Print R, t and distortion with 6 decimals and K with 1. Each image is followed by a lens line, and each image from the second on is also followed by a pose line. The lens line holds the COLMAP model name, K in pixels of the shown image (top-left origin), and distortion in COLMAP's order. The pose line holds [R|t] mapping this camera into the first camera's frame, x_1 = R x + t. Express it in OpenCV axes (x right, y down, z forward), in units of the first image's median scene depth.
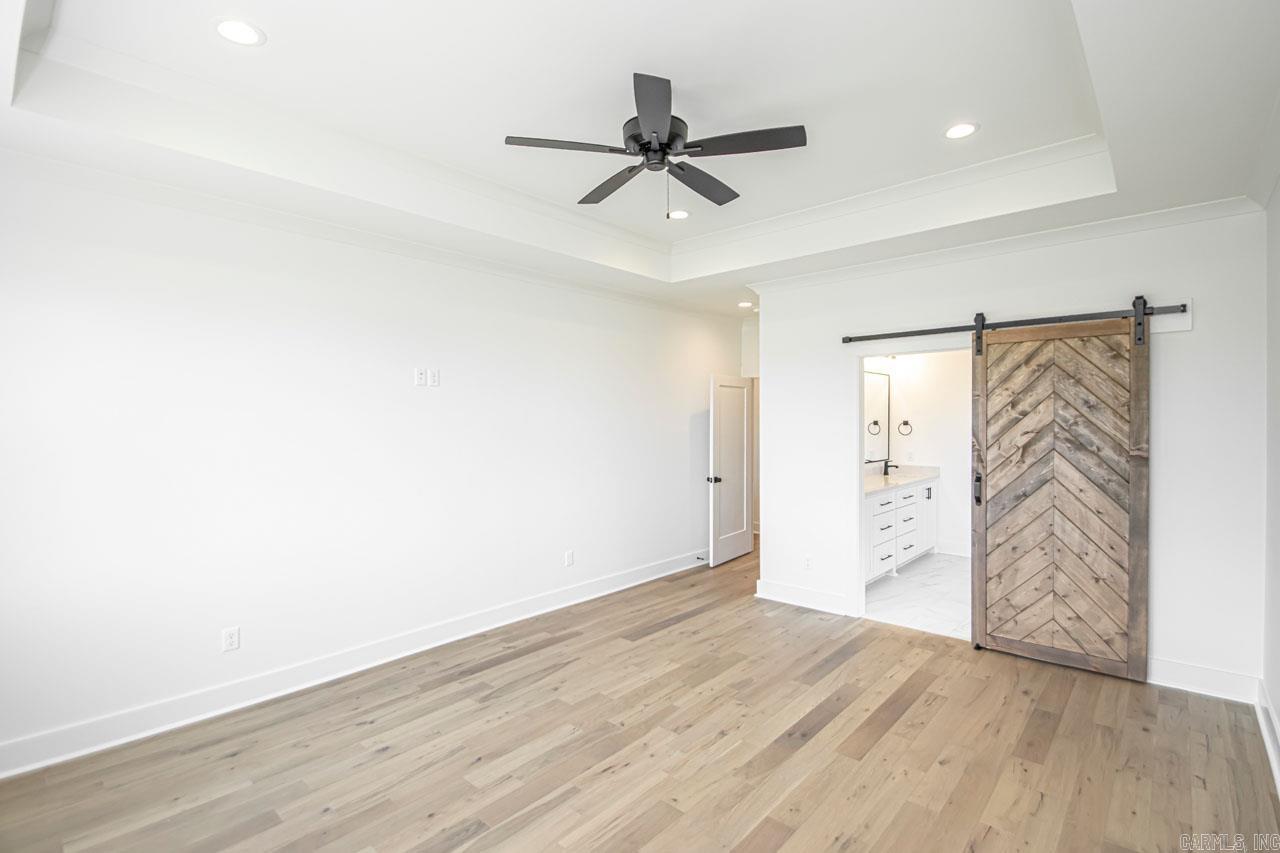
lens RADIAL K [[595.0, 0, 649.5], [0, 595.0, 428.4], [0, 0, 1]] dist [0.018003, -0.018567]
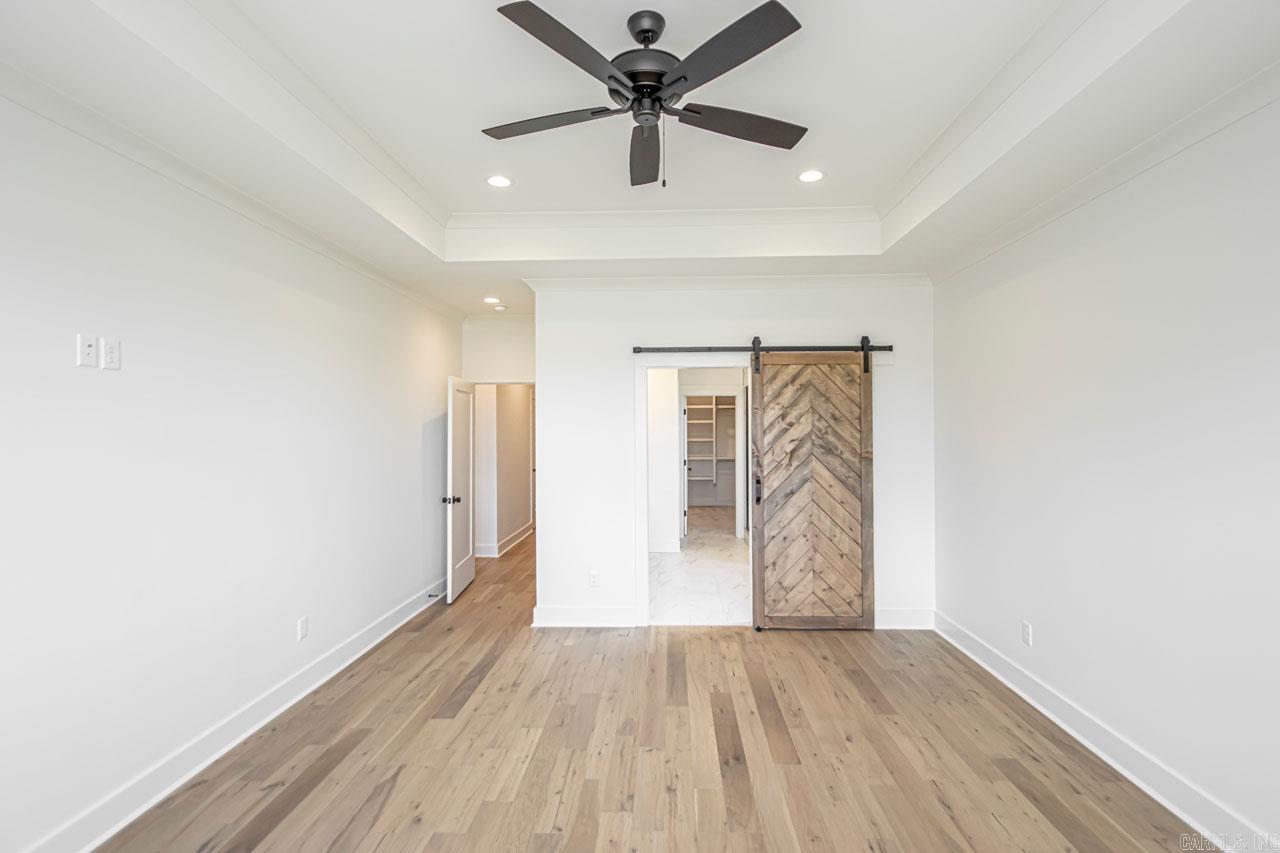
lens RADIAL K [[595.0, 0, 649.5], [0, 595.0, 428.4], [0, 0, 1]] dist [0.018003, -0.018567]
pose [[0.771056, 0.002057, 0.636765, -0.365385], [0.008815, 0.999864, -0.013904, -0.003156], [-0.636707, 0.016334, 0.770933, 0.271564]]
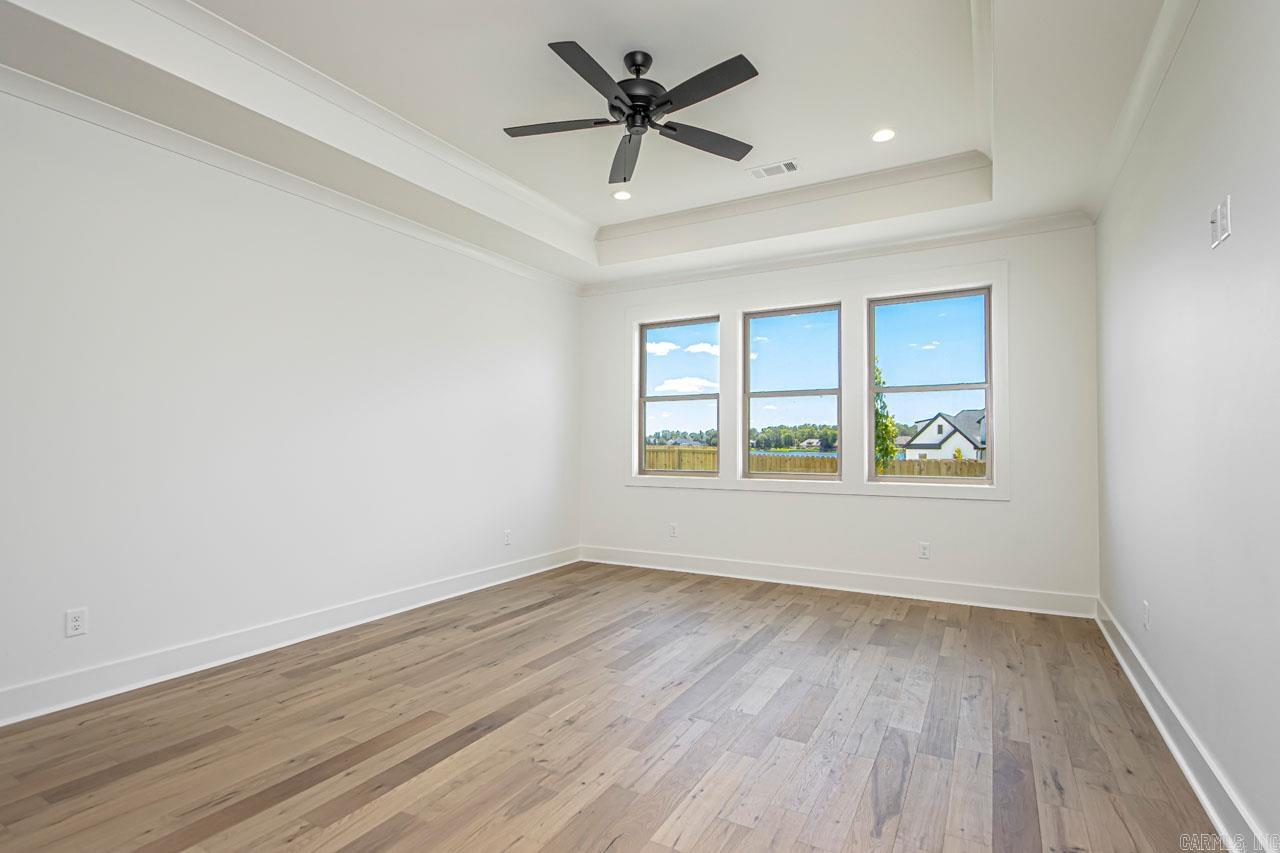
lens RADIAL K [[595.0, 0, 649.5], [0, 595.0, 428.4], [0, 0, 1]] dist [0.018003, -0.018567]
pose [[-0.976610, 0.001555, -0.215014, 0.155858], [0.003684, 0.999948, -0.009498, 0.081128], [0.214988, -0.010068, -0.976565, 1.486510]]
